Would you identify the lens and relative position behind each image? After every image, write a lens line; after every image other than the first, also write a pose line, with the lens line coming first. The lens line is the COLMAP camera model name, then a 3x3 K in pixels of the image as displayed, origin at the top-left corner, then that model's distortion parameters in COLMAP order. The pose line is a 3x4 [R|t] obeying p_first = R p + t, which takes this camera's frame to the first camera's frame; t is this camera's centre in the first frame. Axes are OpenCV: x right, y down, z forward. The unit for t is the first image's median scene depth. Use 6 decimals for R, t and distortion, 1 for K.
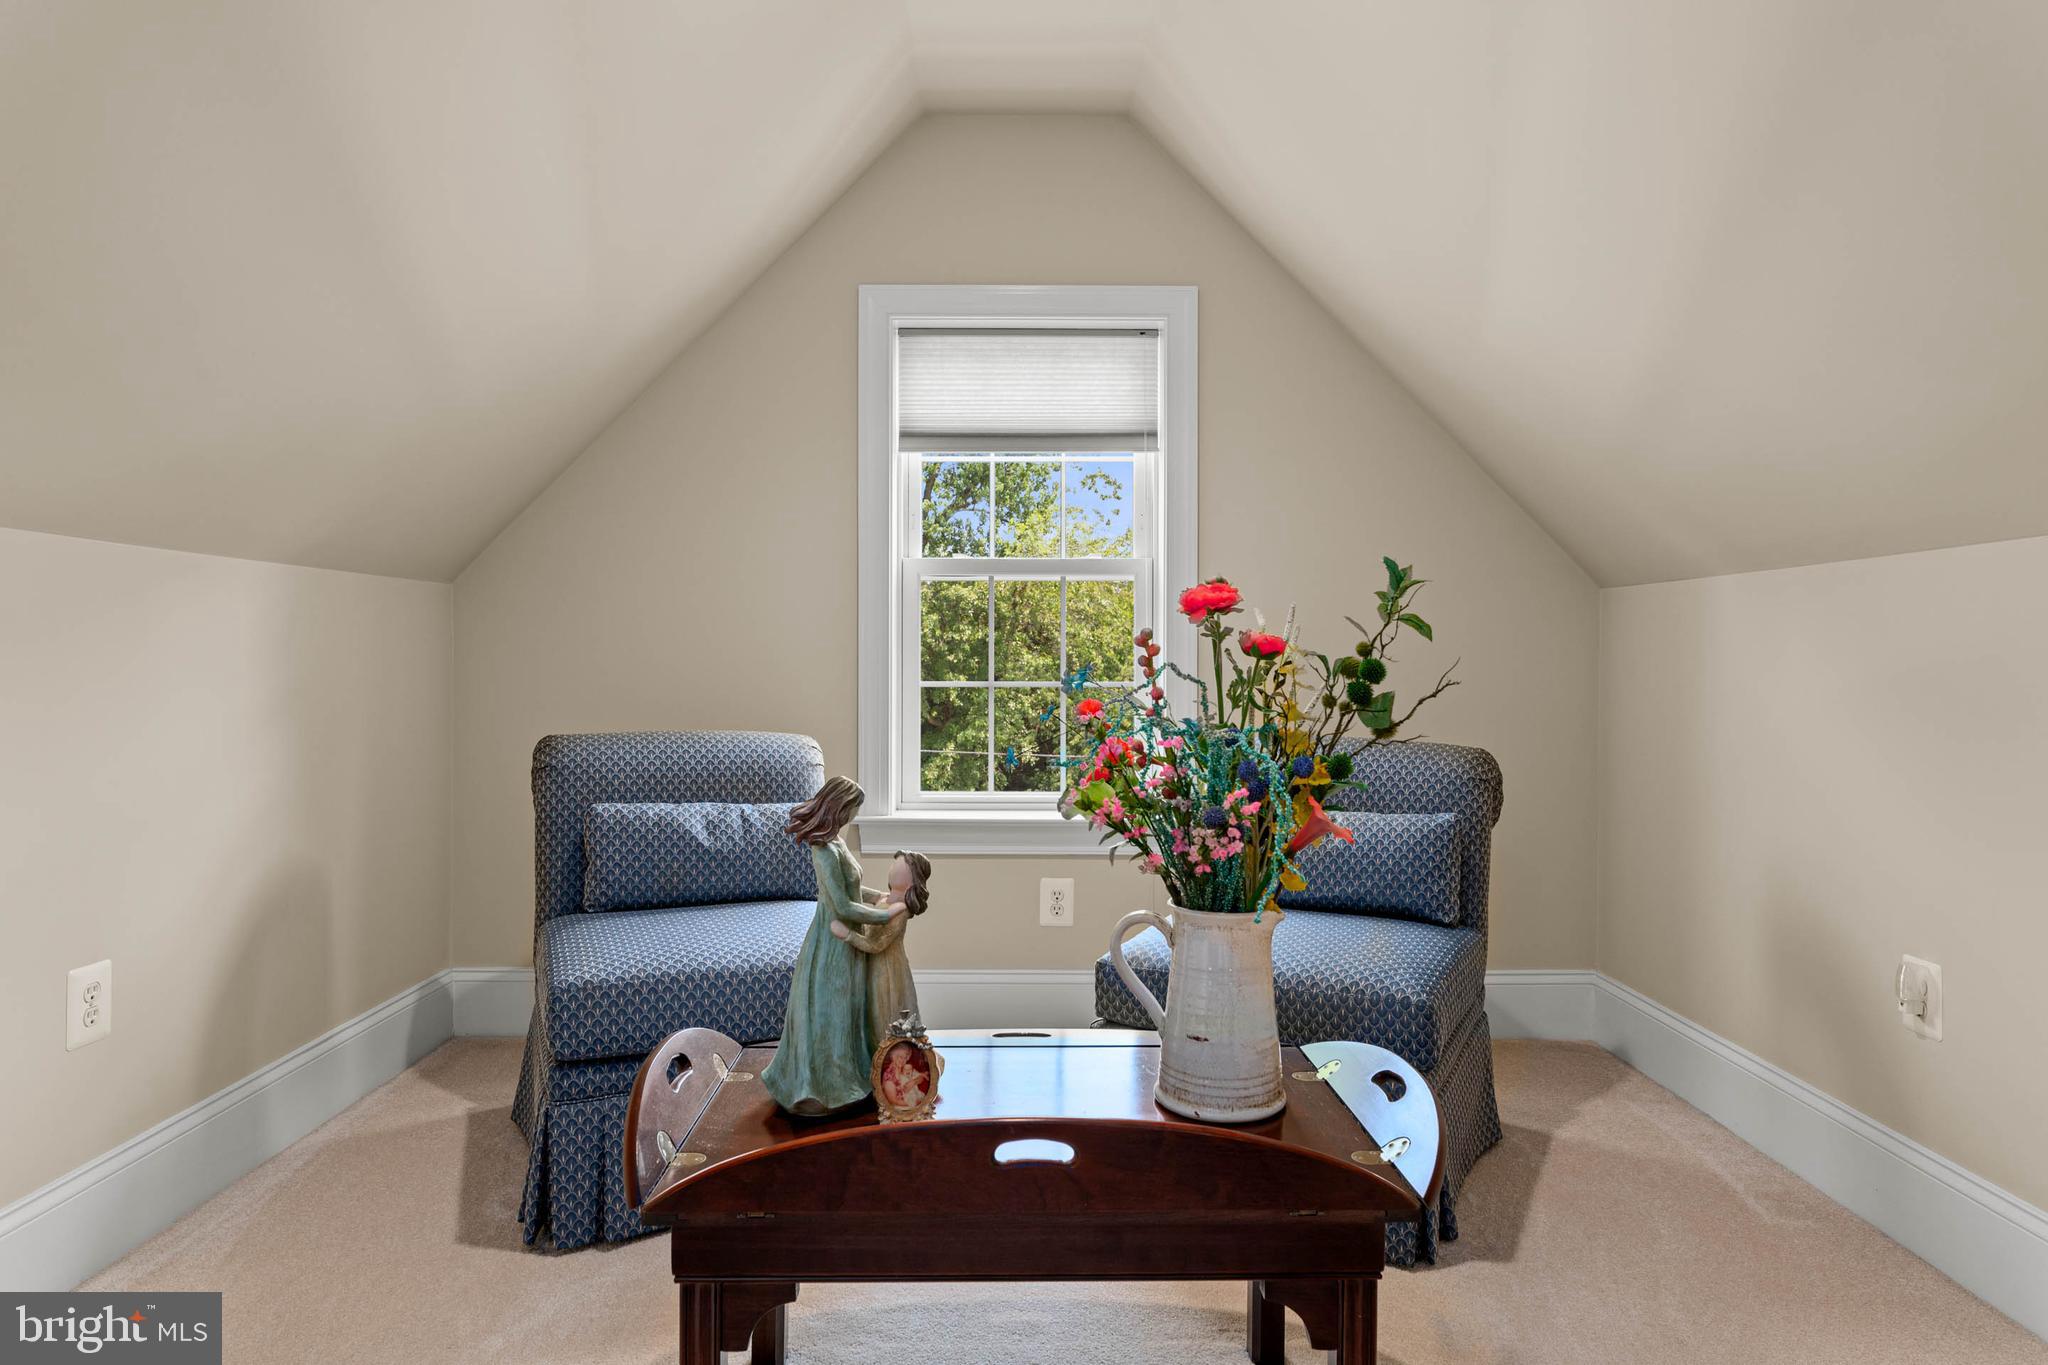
lens RADIAL K [[1181.0, 0, 1051.4], [0, 1181.0, 683.3], [0, 0, 1]] dist [0.003547, -0.000679]
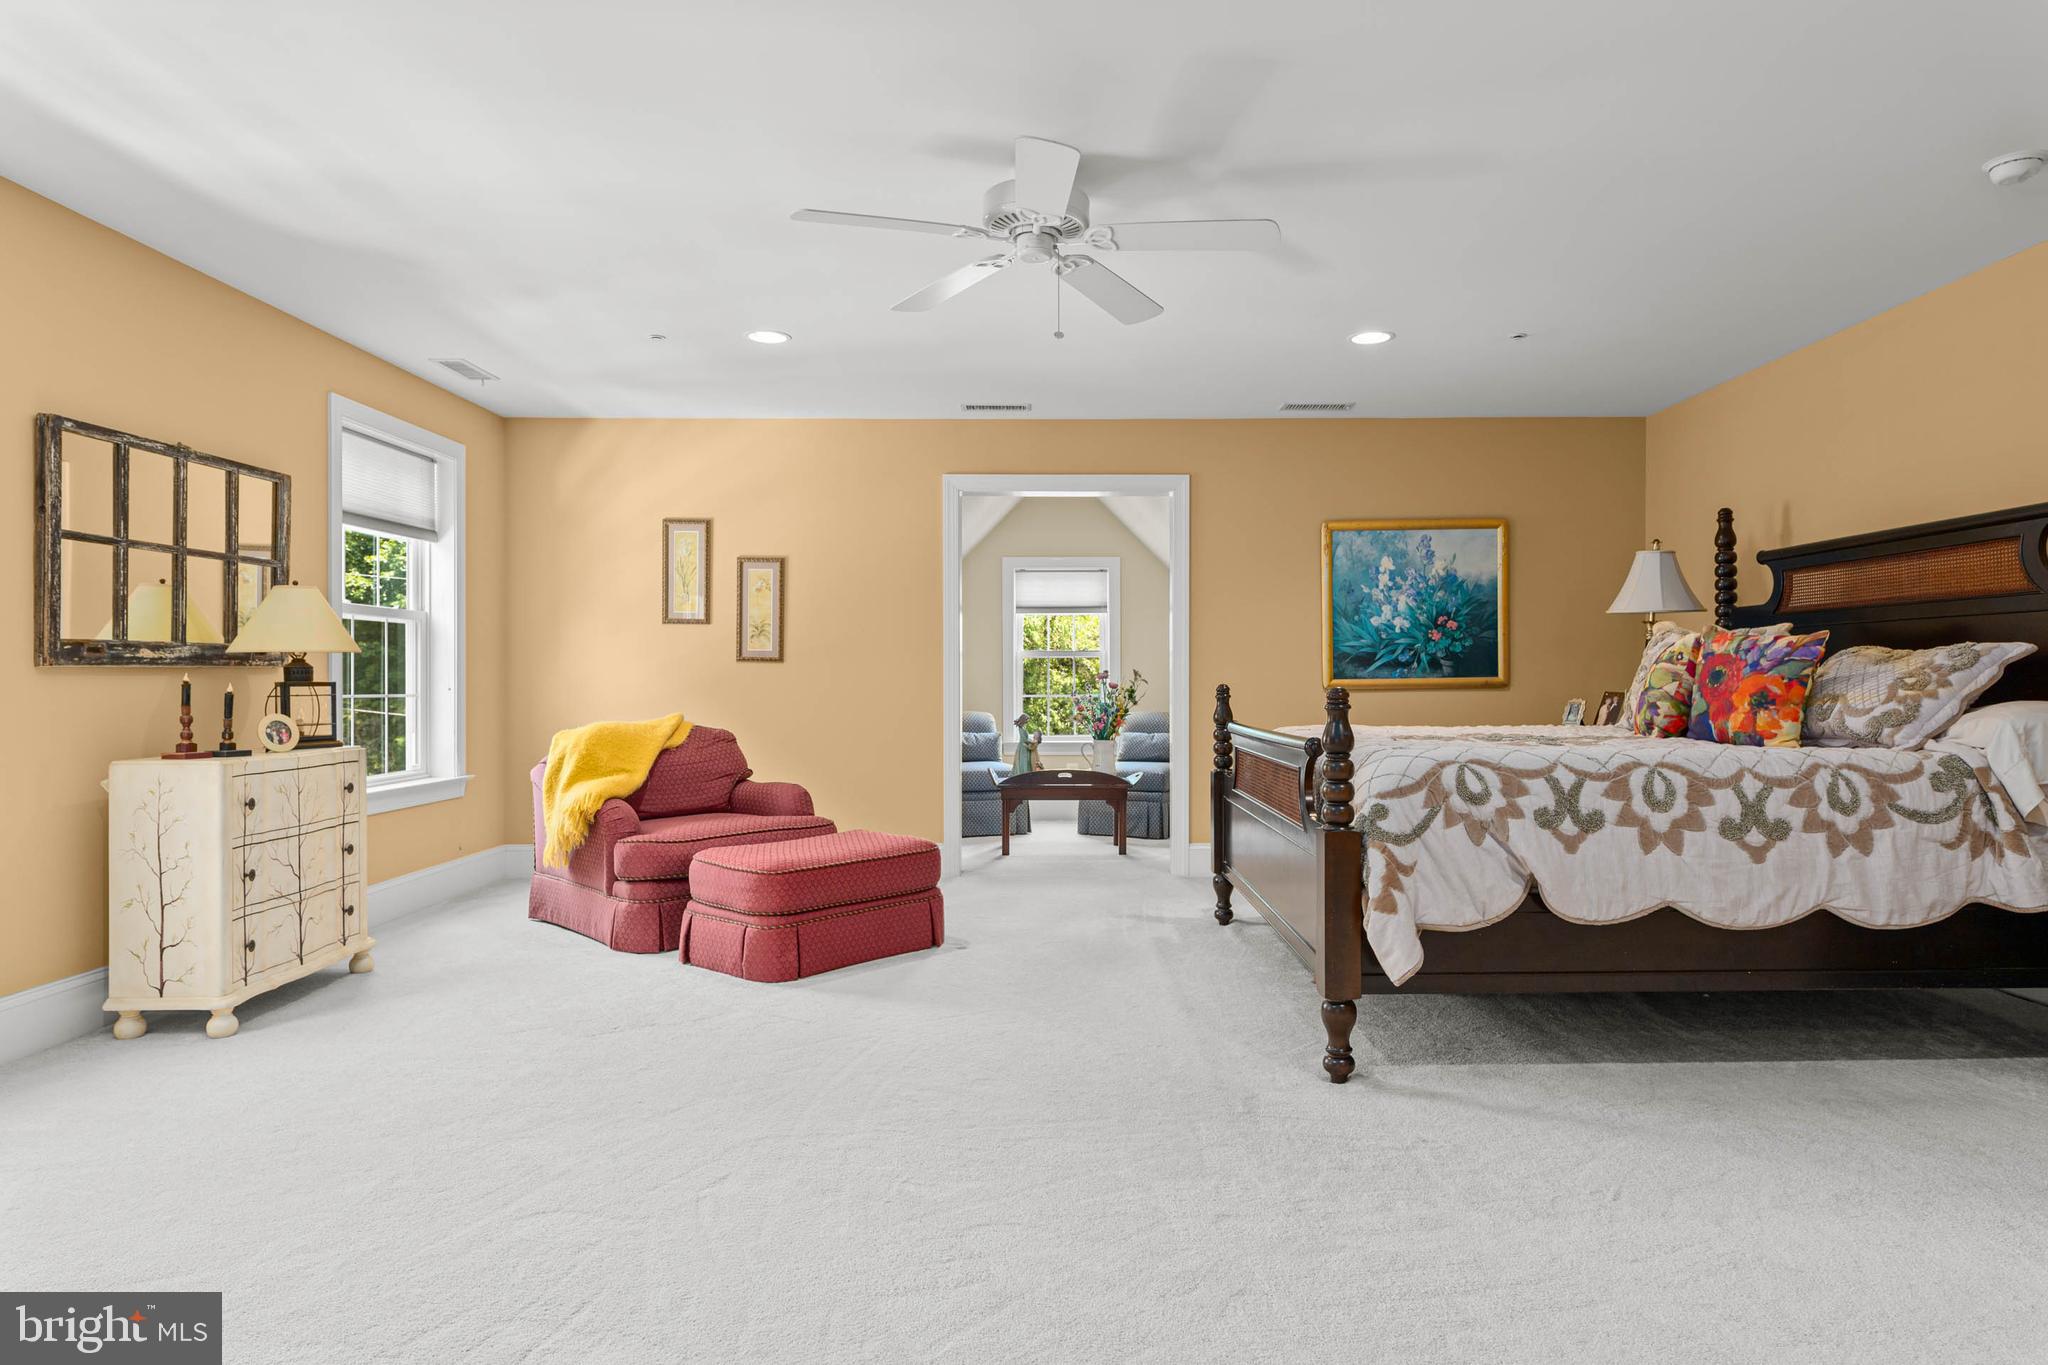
lens RADIAL K [[1181.0, 0, 1051.4], [0, 1181.0, 683.3], [0, 0, 1]] dist [0.003547, -0.000679]
pose [[0.999713, -0.004174, -0.023599, 0.024407], [0.003812, 0.999875, -0.015373, 0.016612], [0.023660, 0.015278, 0.999603, -2.014366]]
